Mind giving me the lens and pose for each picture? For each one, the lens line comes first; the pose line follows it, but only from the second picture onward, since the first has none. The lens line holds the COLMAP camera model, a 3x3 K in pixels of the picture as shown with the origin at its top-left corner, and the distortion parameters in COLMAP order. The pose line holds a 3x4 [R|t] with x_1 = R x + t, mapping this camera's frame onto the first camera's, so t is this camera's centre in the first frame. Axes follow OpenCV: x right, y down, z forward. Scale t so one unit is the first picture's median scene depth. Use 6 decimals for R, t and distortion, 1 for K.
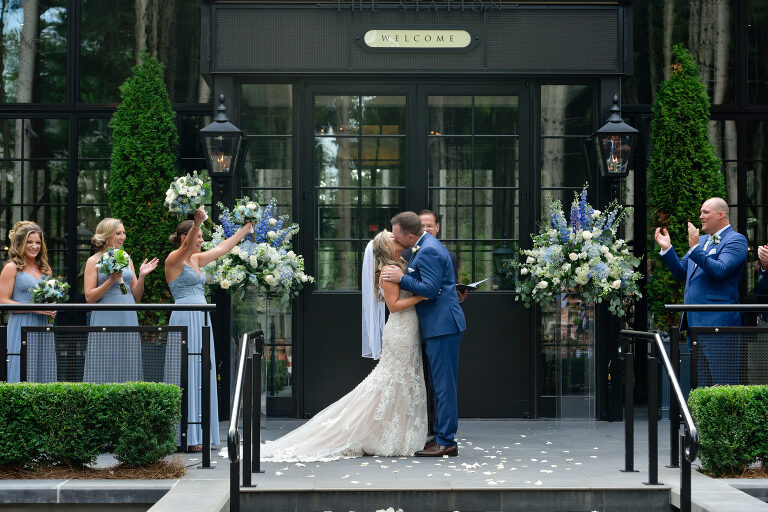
lens RADIAL K [[1764.3, 0, 384.0], [0, 1764.3, 256.0], [0, 0, 1]] dist [0.012755, 0.011654]
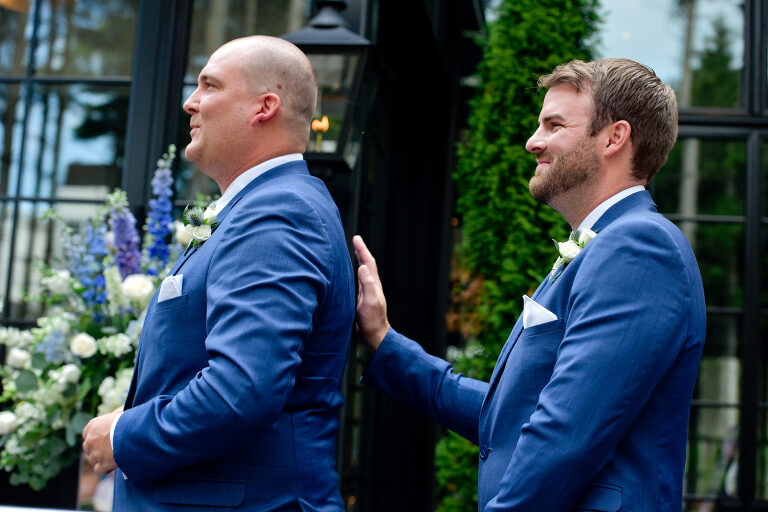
lens RADIAL K [[1511.1, 0, 384.0], [0, 1511.1, 256.0], [0, 0, 1]] dist [0.169065, -0.597083]
pose [[0.986853, 0.031774, -0.158467, 0.207637], [-0.052560, 0.990283, -0.128755, 0.017637], [0.152836, 0.135391, 0.978933, 0.709682]]
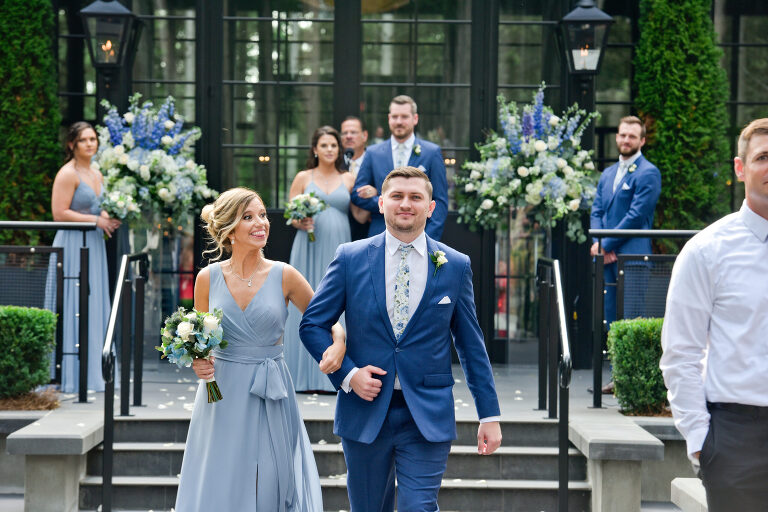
lens RADIAL K [[3092.8, 0, 384.0], [0, 3092.8, 256.0], [0, 0, 1]] dist [0.979306, 1.858683]
pose [[0.999857, 0.011988, -0.011896, 0.057925], [-0.011519, 0.999184, 0.038724, -0.015828], [0.012351, -0.038581, 0.999179, -0.482696]]
